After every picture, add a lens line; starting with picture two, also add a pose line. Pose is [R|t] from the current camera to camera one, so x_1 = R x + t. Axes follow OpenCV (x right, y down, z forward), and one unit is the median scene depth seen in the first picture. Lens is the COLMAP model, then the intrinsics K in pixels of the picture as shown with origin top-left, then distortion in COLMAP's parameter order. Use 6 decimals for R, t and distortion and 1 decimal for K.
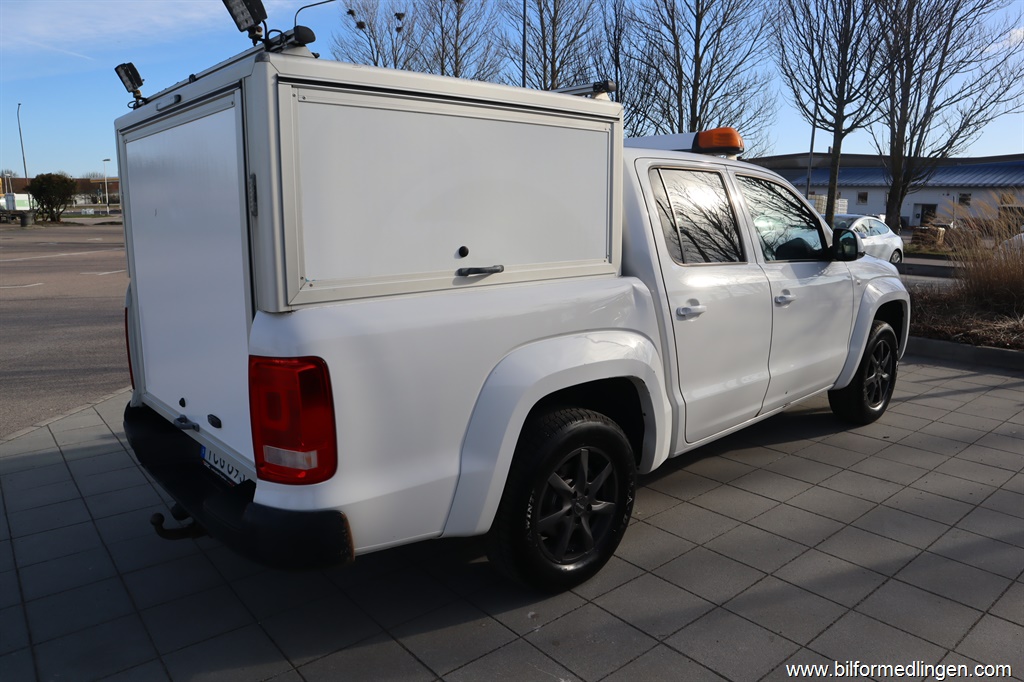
lens RADIAL K [[710.4, 0, 512.0], [0, 710.4, 341.0], [0, 0, 1]] dist [-0.128228, 0.083161]
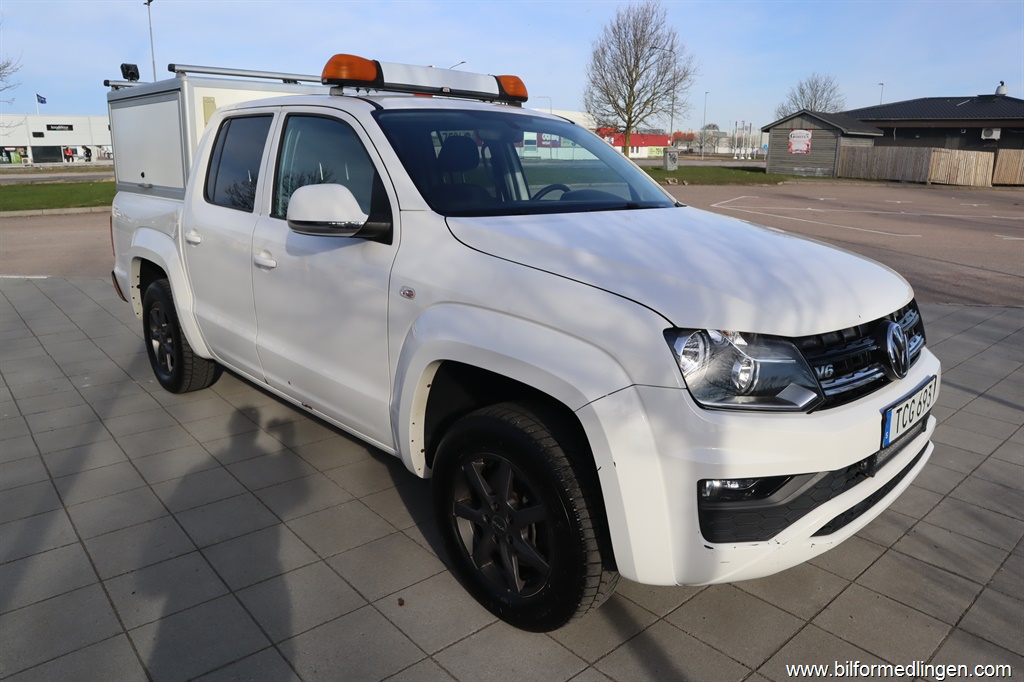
lens RADIAL K [[710.4, 0, 512.0], [0, 710.4, 341.0], [0, 0, 1]] dist [-0.128228, 0.083161]
pose [[0.039199, 0.263478, -0.963869, 1.468490], [-0.207938, 0.945644, 0.250039, -0.287857], [0.977356, 0.190624, 0.091855, 1.452354]]
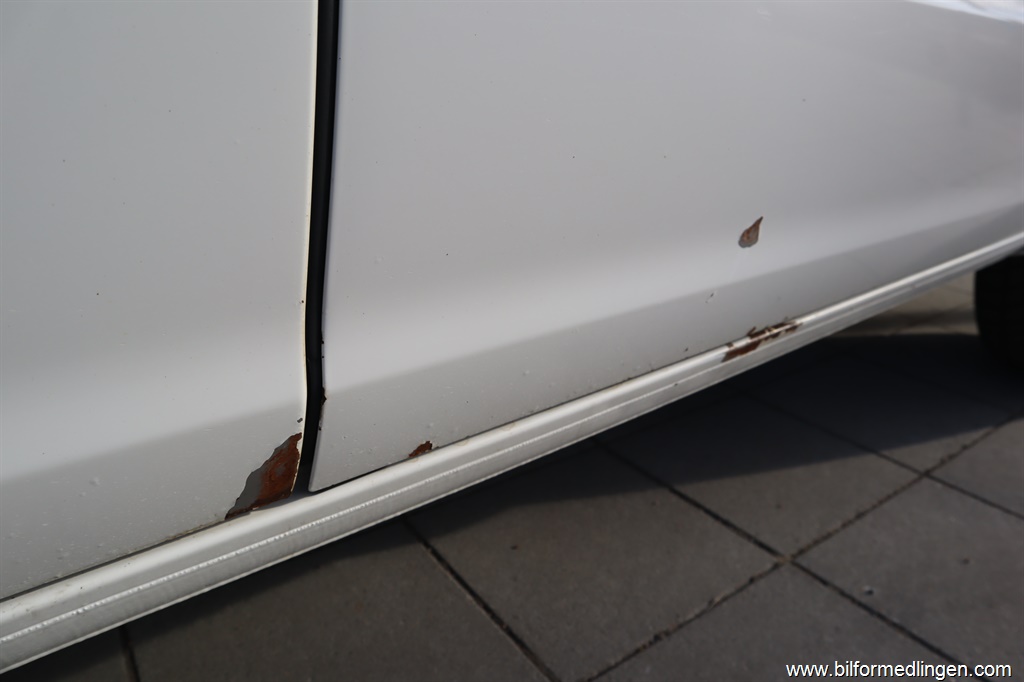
lens RADIAL K [[710.4, 0, 512.0], [0, 710.4, 341.0], [0, 0, 1]] dist [-0.128228, 0.083161]
pose [[0.995370, 0.034010, -0.089900, 0.460326], [-0.017462, 0.983728, 0.178812, 0.088794], [0.094519, -0.176414, 0.979767, 1.100386]]
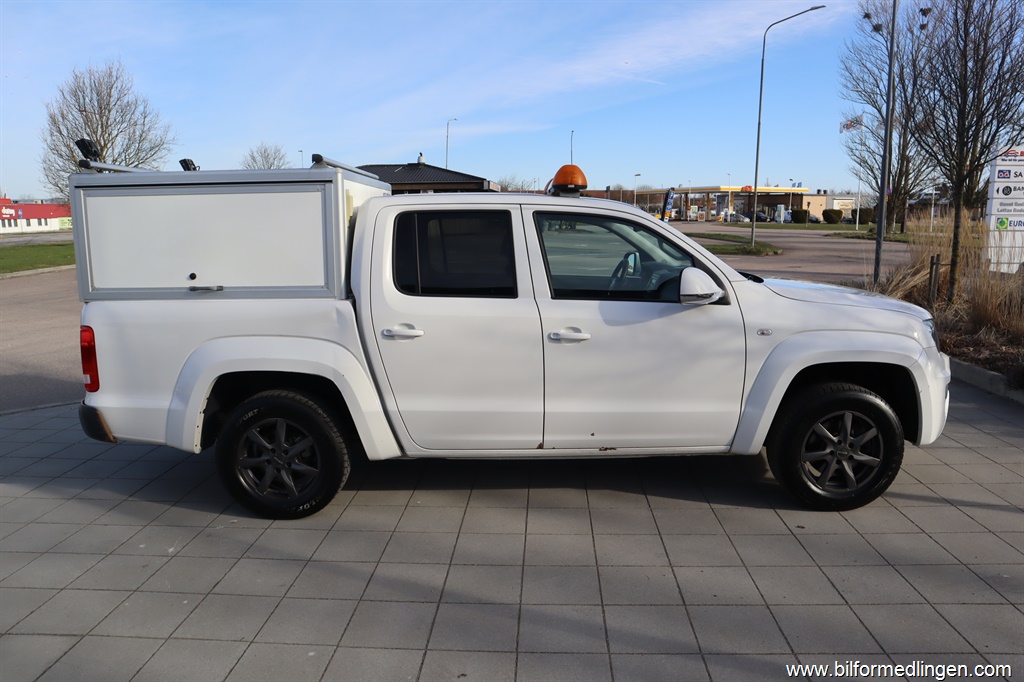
lens RADIAL K [[708.4, 0, 512.0], [0, 708.4, 341.0], [0, 0, 1]] dist [-0.113119, 0.052265]
pose [[0.743220, 0.113163, -0.659407, 1.174482], [-0.123481, 0.991861, 0.031041, -0.089592], [0.657553, 0.058354, 0.751145, 0.220290]]
